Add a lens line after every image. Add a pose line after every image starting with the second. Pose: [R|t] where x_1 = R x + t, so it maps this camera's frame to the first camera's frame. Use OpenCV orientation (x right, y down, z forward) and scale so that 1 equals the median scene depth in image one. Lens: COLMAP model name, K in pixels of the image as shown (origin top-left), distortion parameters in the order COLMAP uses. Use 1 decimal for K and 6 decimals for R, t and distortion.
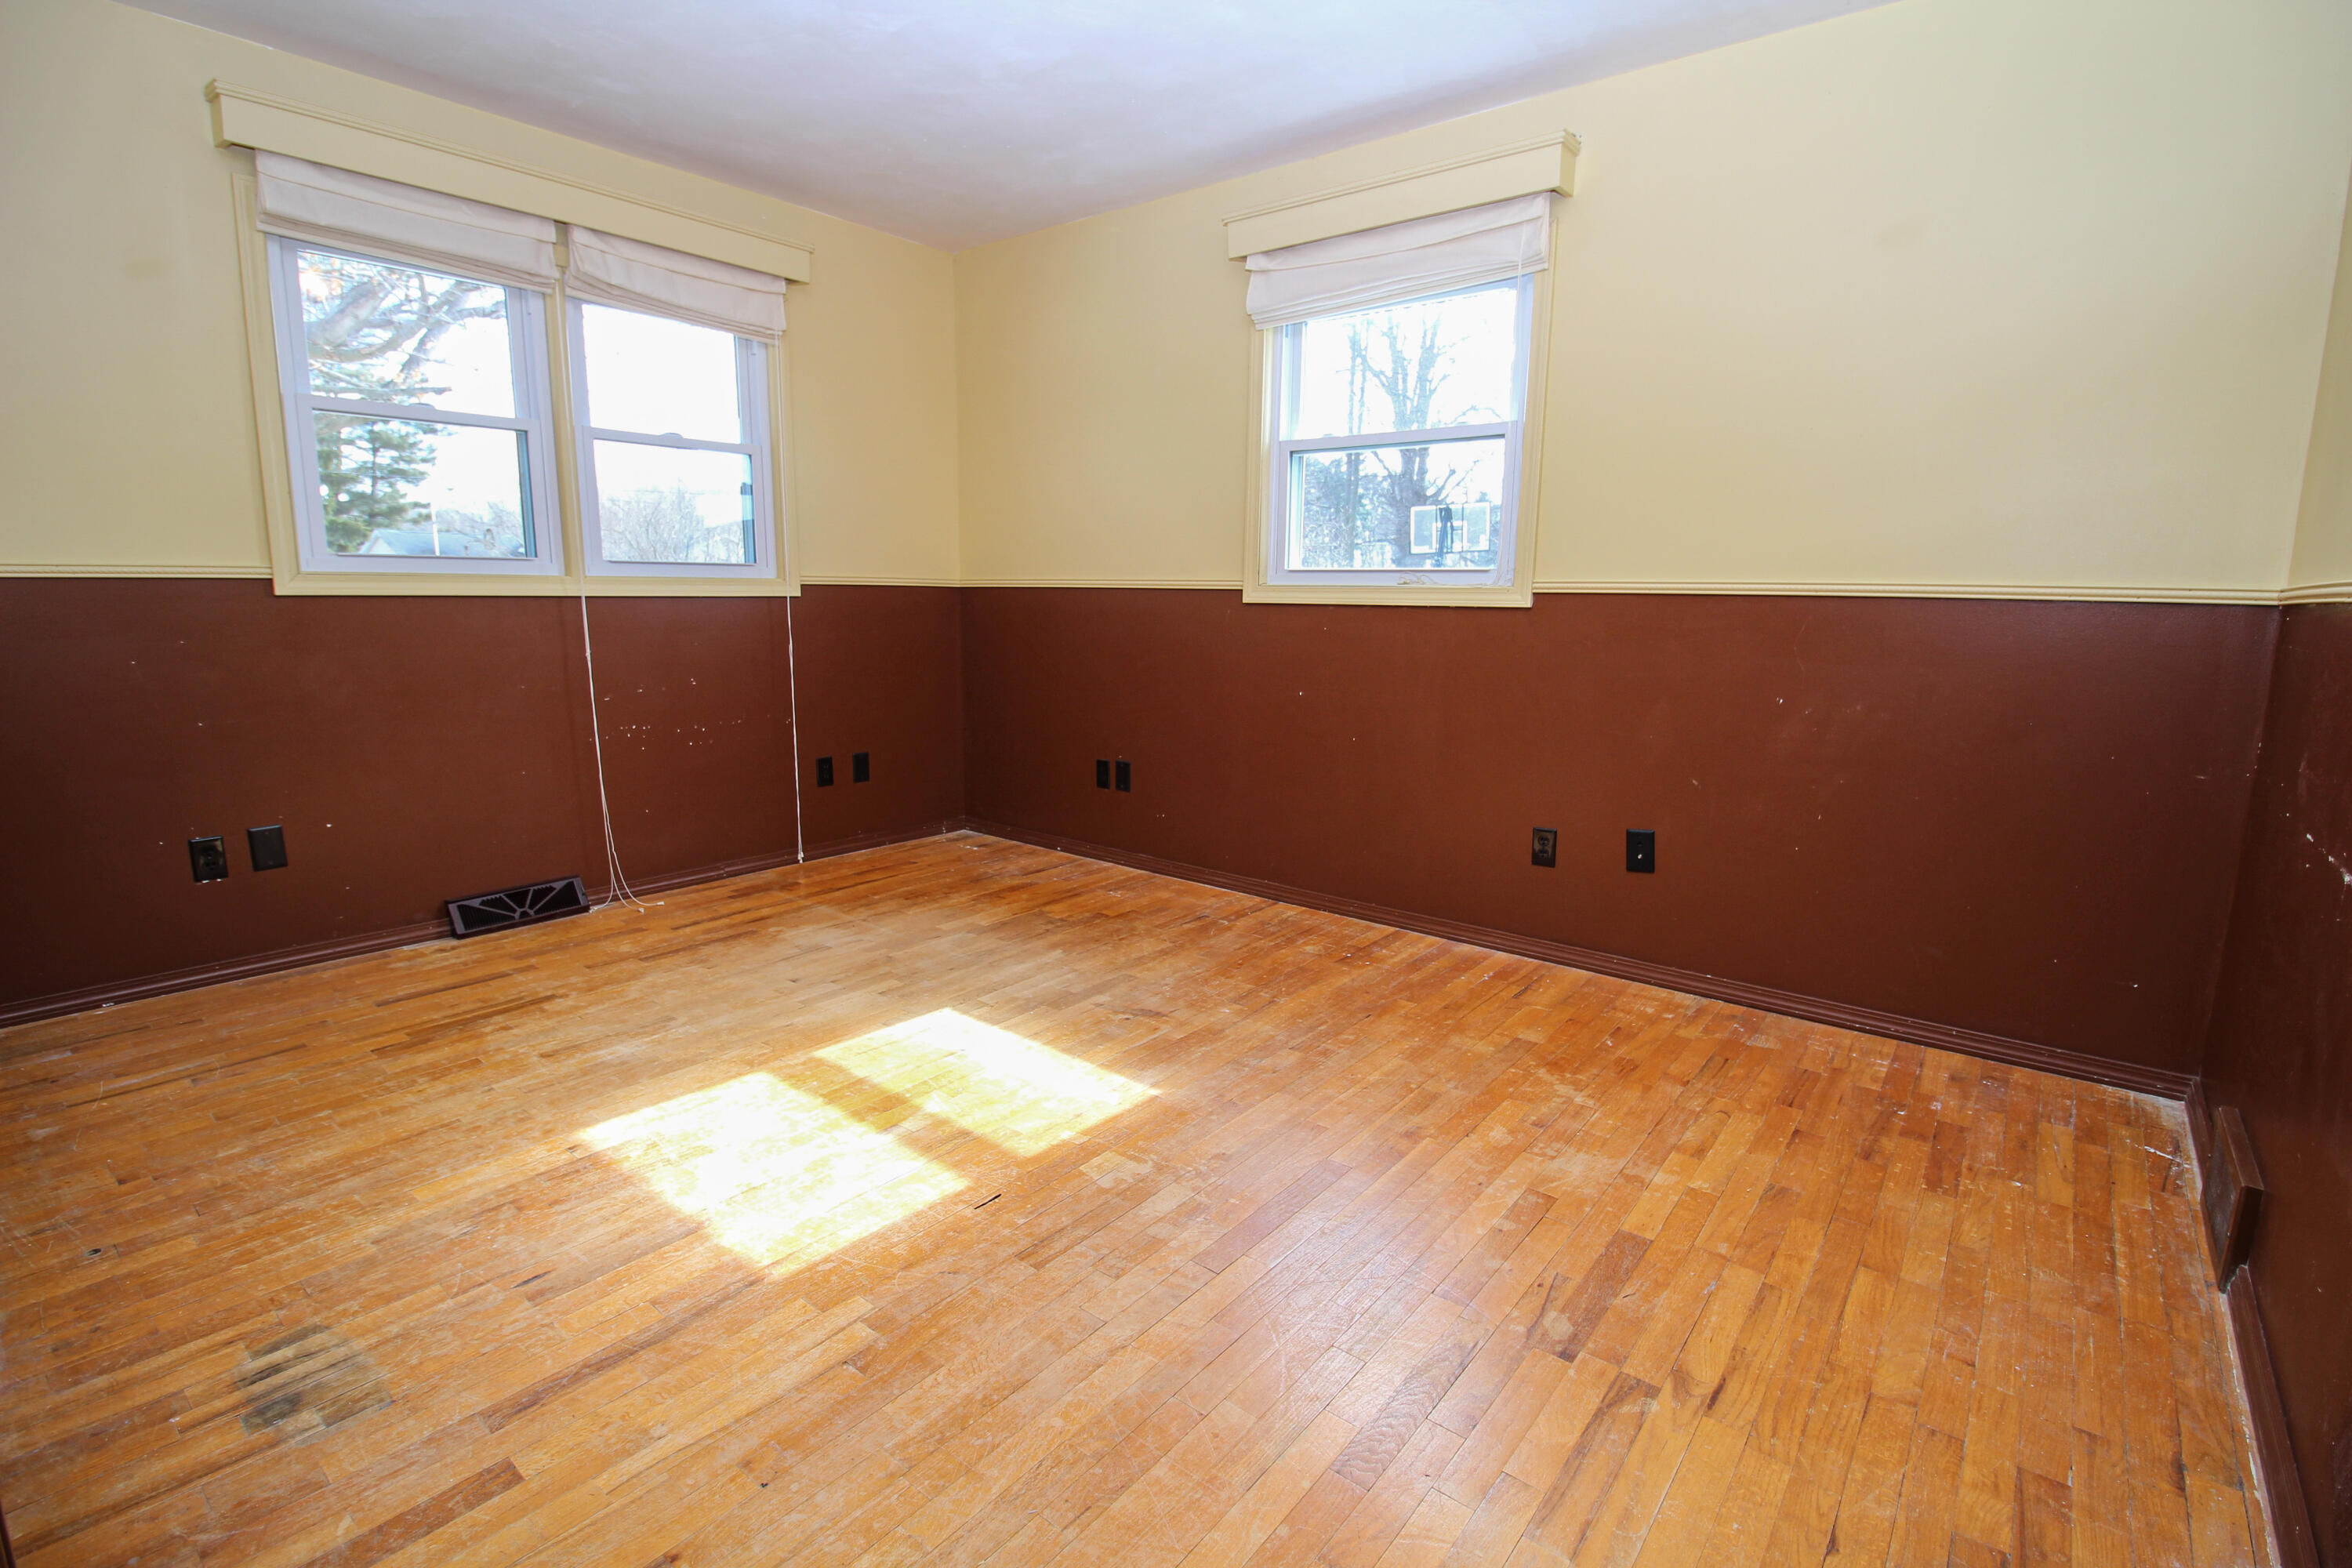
lens RADIAL K [[1092.4, 0, 1186.0], [0, 1092.4, 789.0], [0, 0, 1]] dist [0.004523, -0.015191]
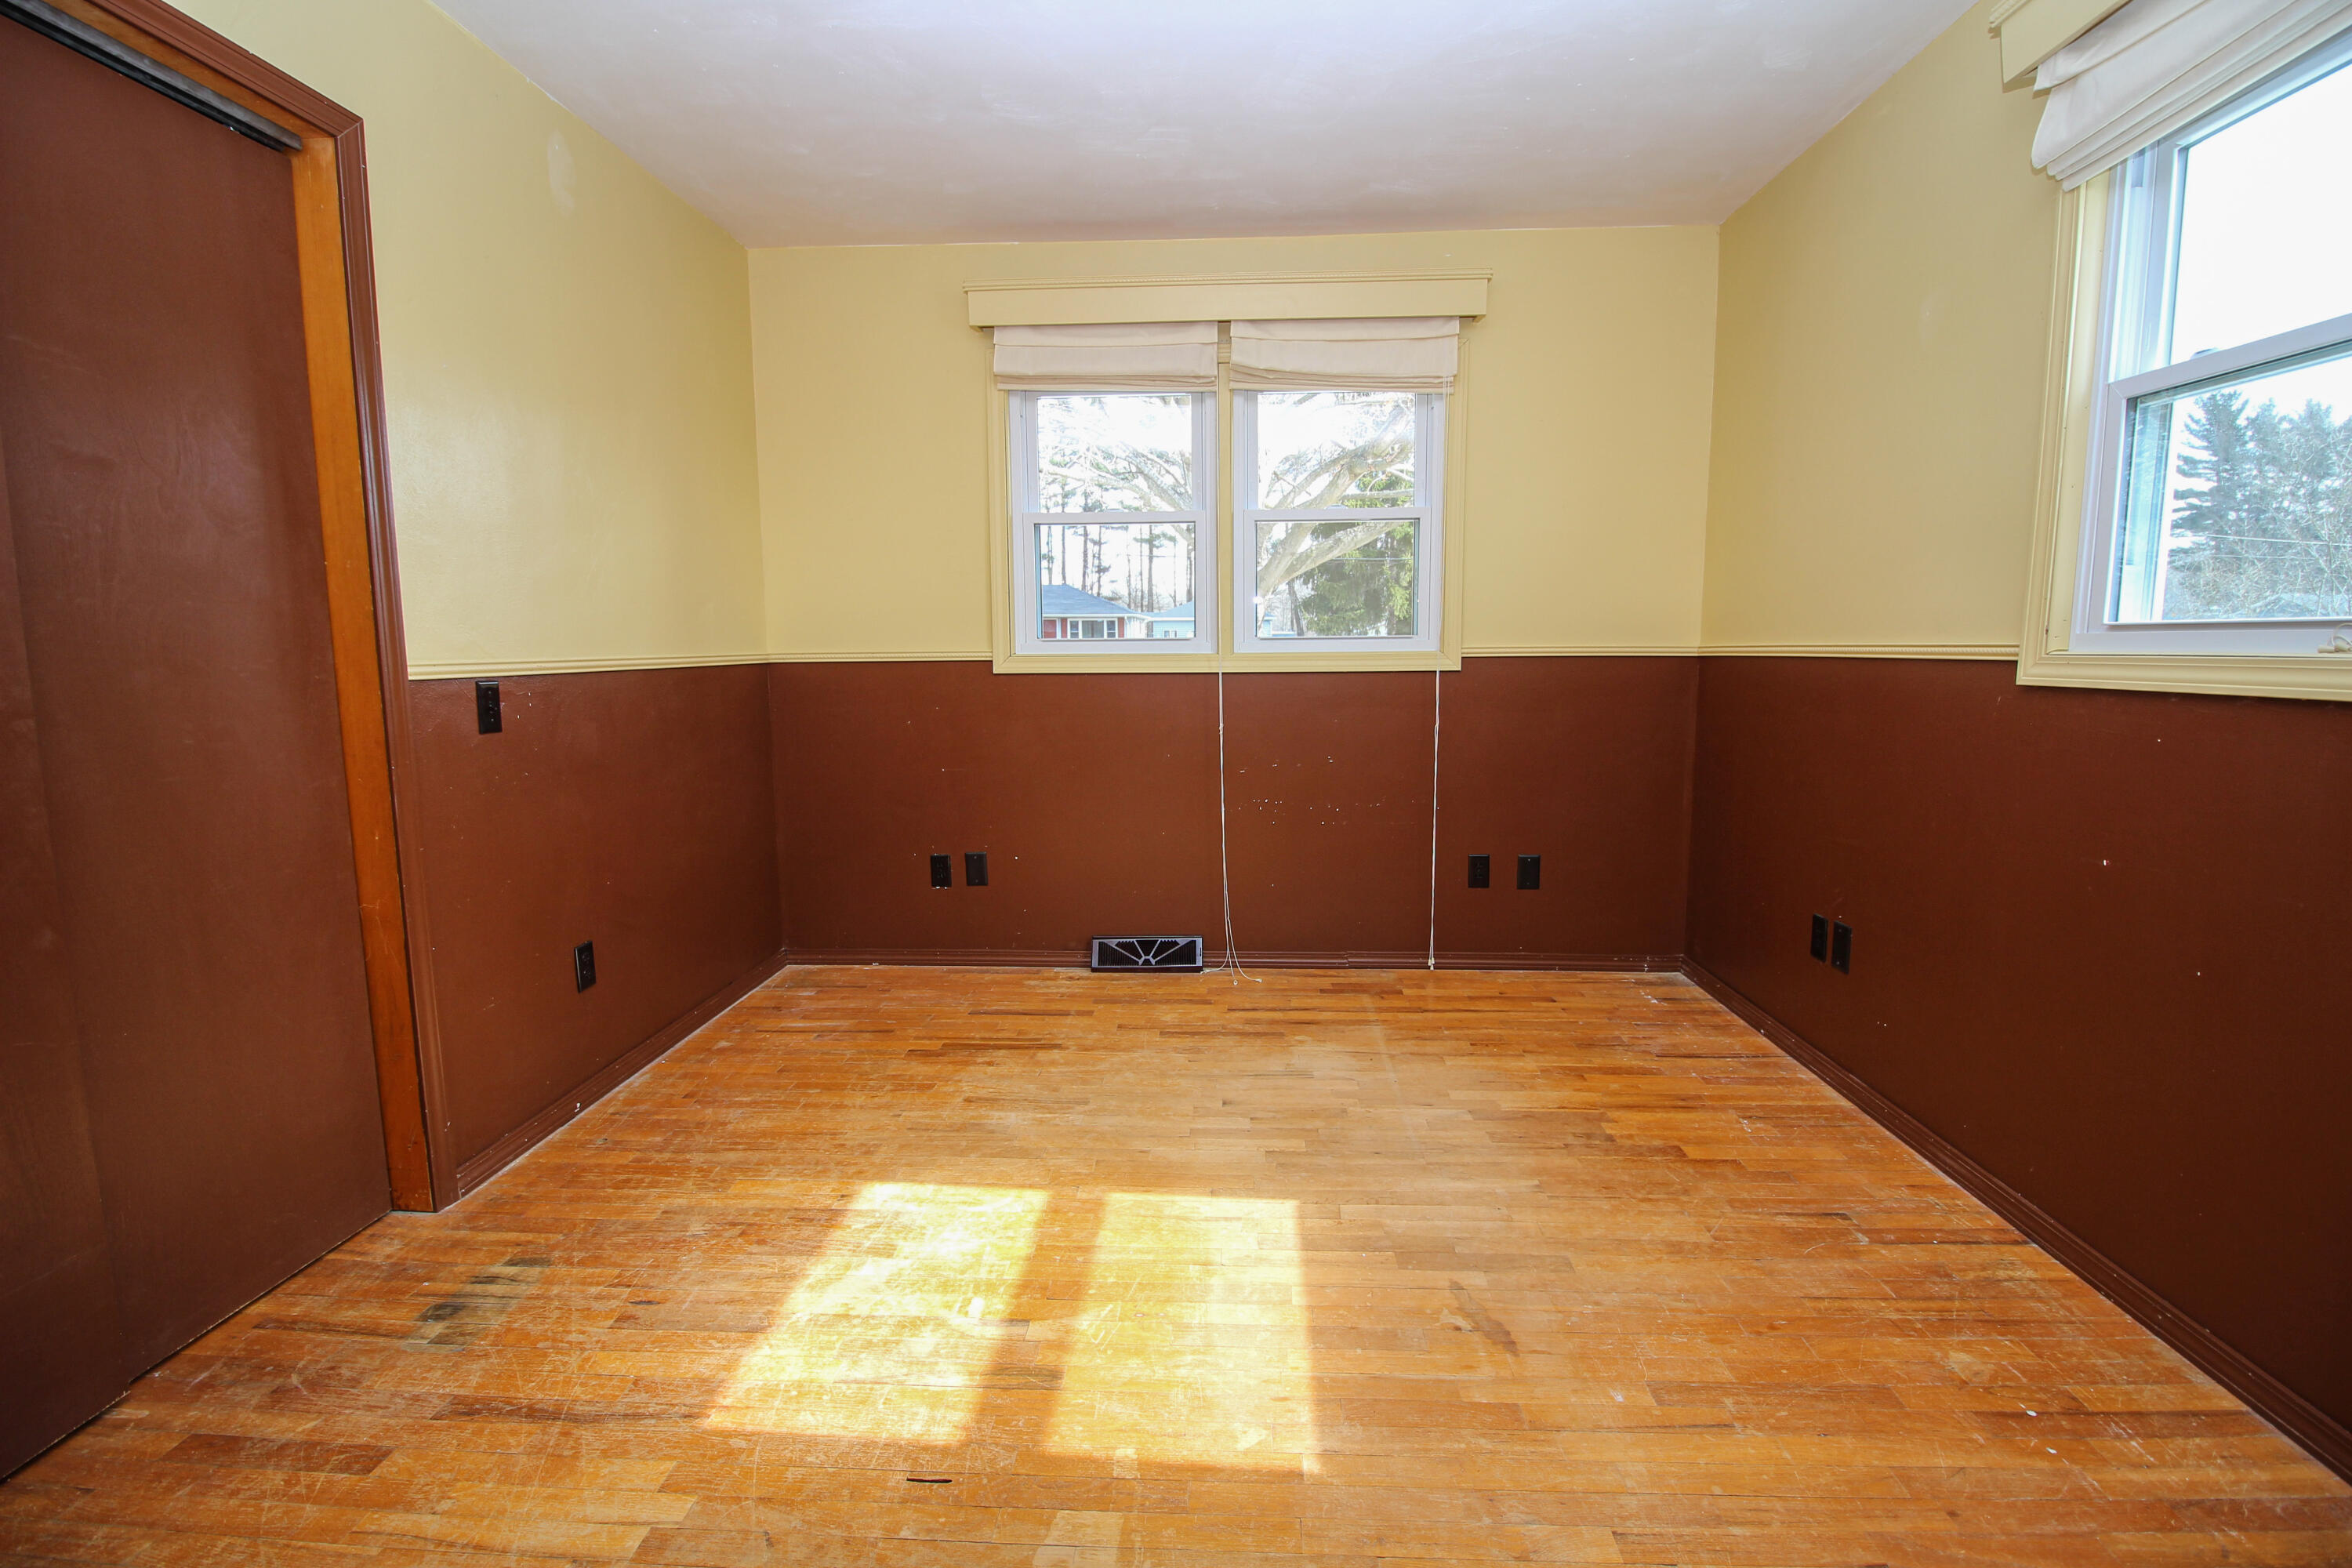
lens RADIAL K [[1092.4, 0, 1186.0], [0, 1092.4, 789.0], [0, 0, 1]] dist [0.004523, -0.015191]
pose [[0.579259, 0.089130, -0.810256, 0.310856], [-0.131738, 0.991173, 0.014850, -0.084813], [0.804428, 0.098139, 0.585888, 0.406453]]
